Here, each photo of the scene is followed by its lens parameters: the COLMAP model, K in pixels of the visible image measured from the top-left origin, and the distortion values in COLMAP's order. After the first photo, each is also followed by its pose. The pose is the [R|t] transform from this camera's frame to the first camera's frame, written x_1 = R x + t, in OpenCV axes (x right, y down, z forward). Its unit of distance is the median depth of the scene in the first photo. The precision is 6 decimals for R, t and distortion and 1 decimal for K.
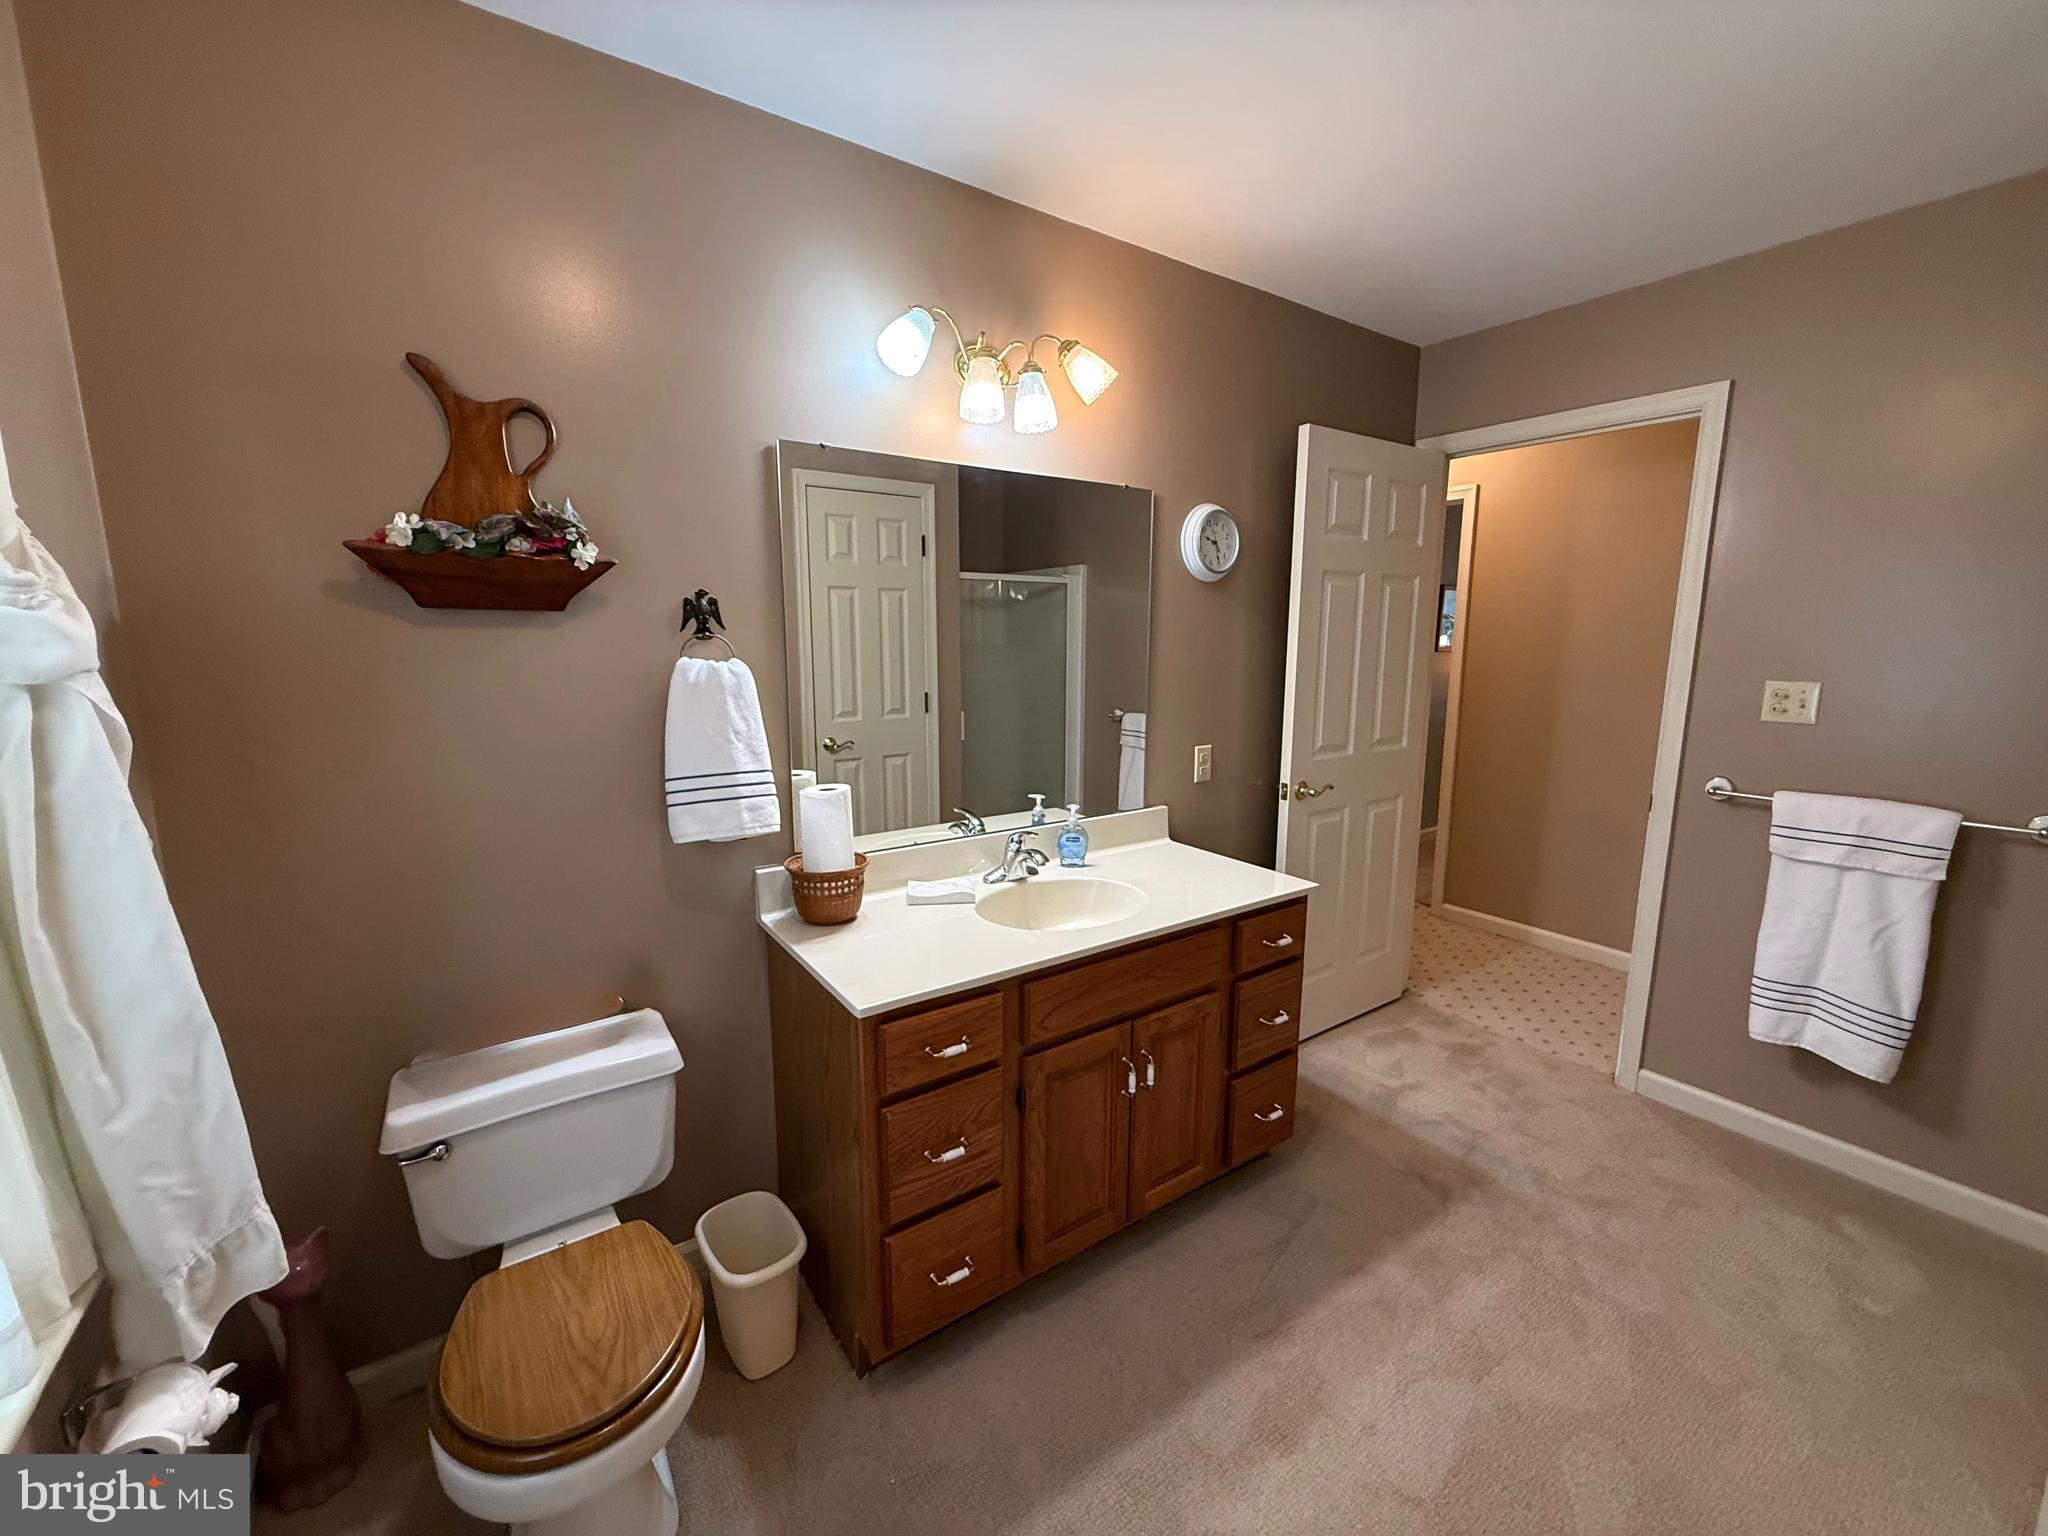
lens RADIAL K [[813.7, 0, 1030.4], [0, 813.7, 770.1], [0, 0, 1]] dist [-0.000801, 0.000468]
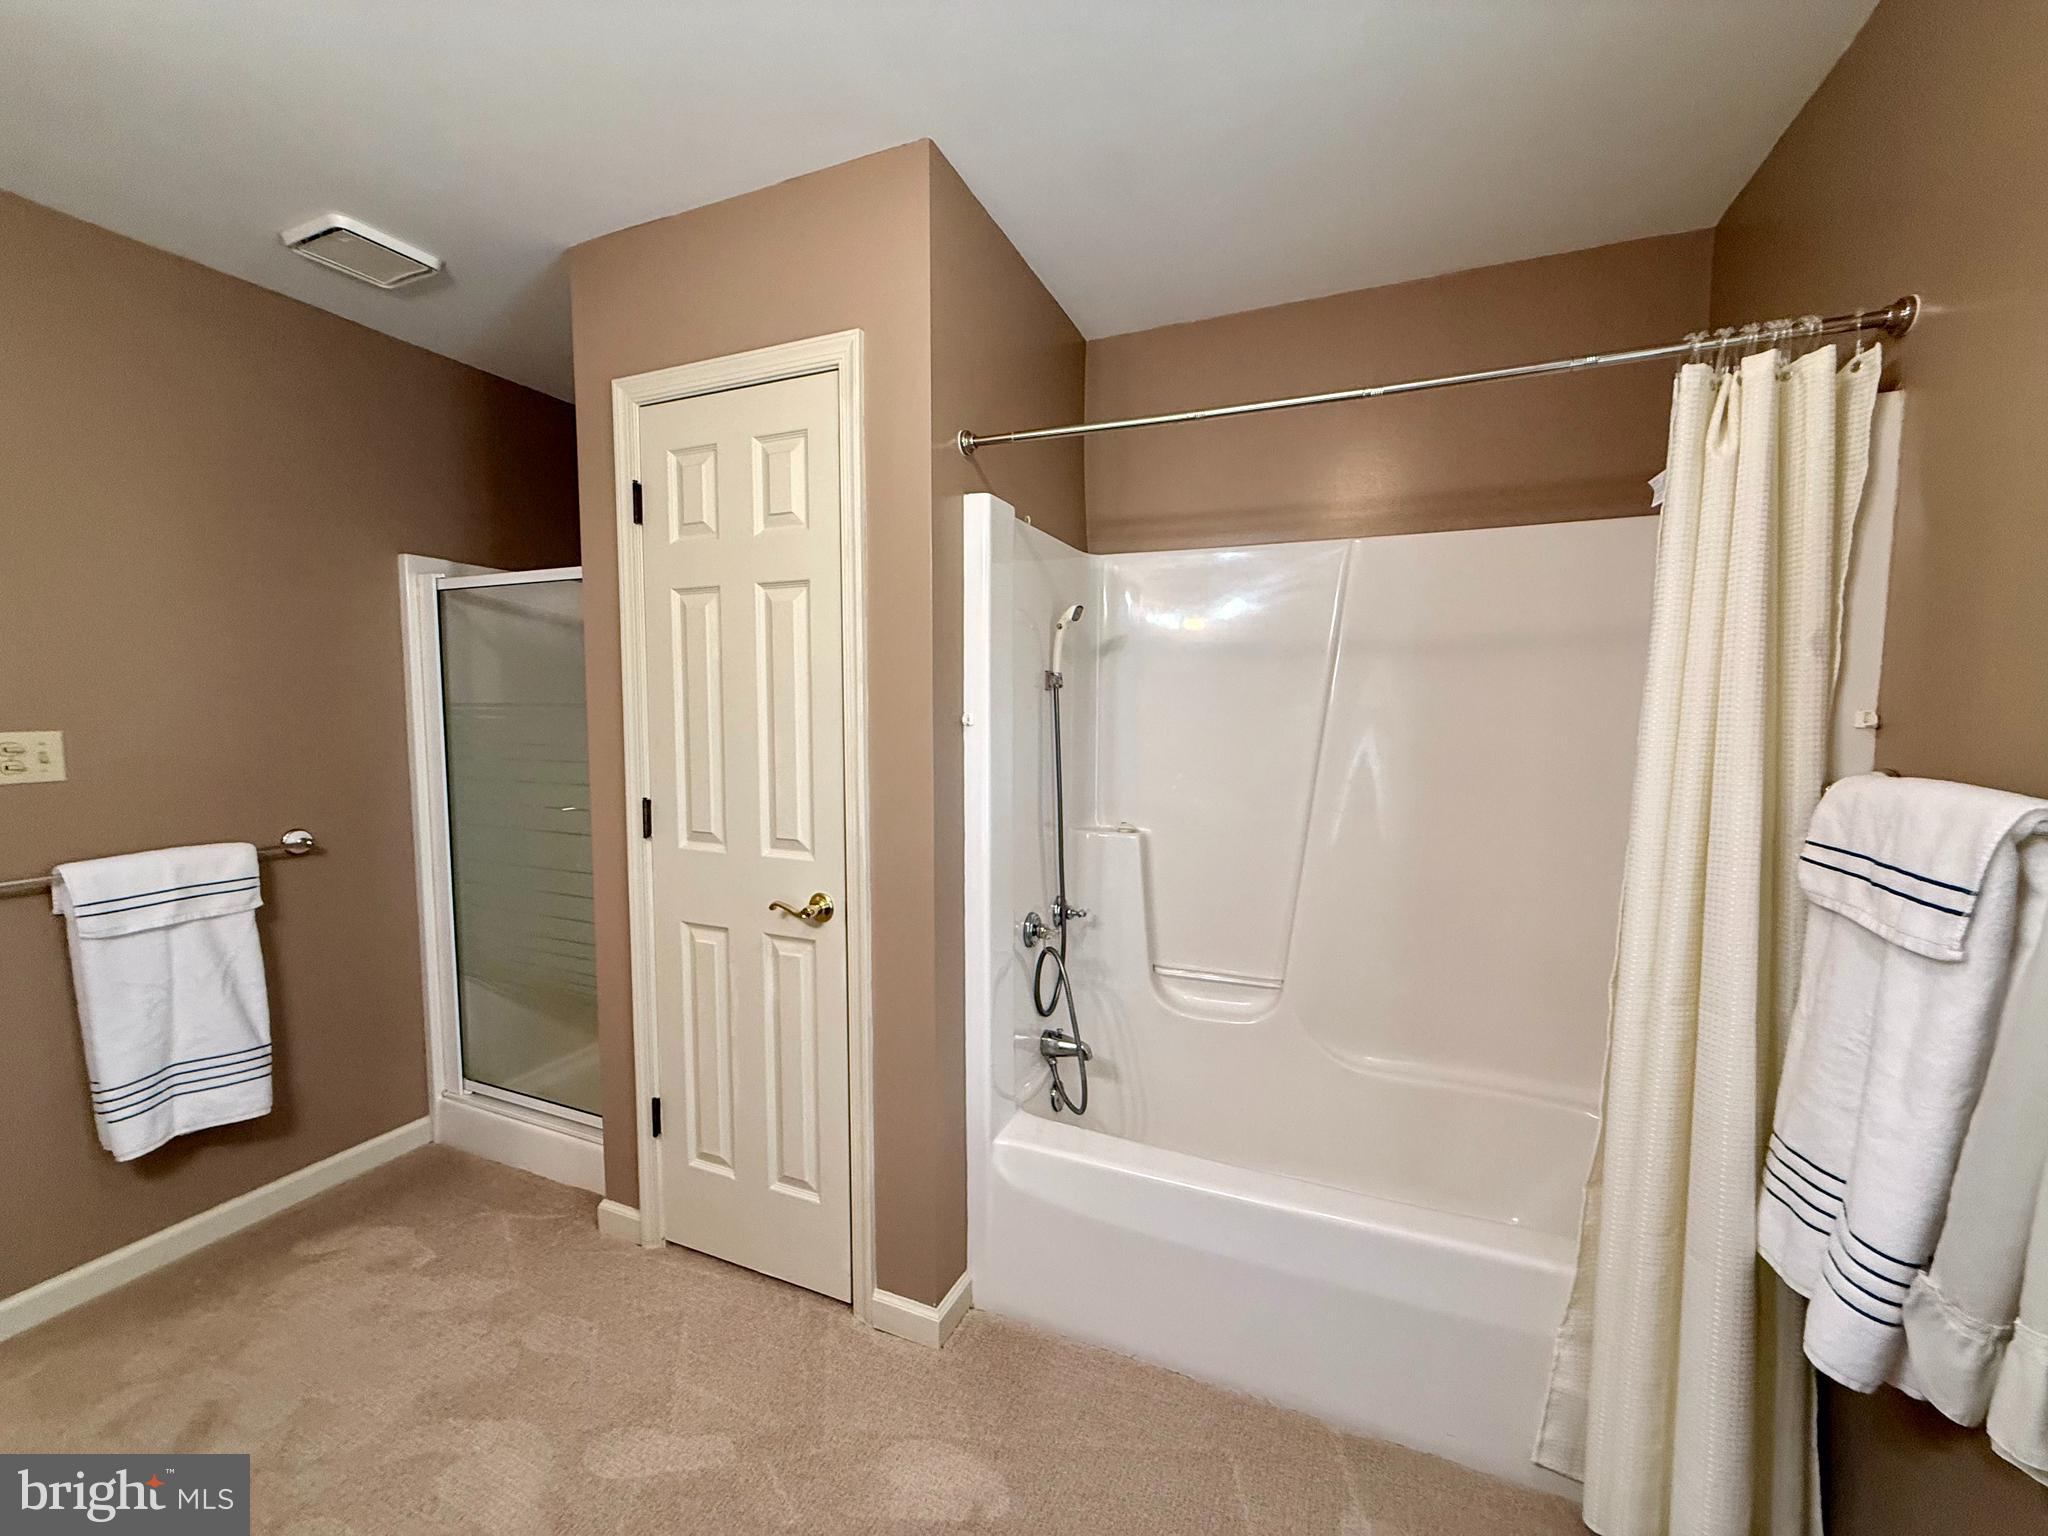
lens RADIAL K [[813.7, 0, 1034.1], [0, 813.7, 770.1], [0, 0, 1]] dist [-0.000801, 0.000468]
pose [[-0.527438, -0.076562, 0.846137, -0.286753], [0.134264, 0.975905, 0.171997, -0.080721], [-0.838917, 0.204324, -0.504450, 0.606223]]
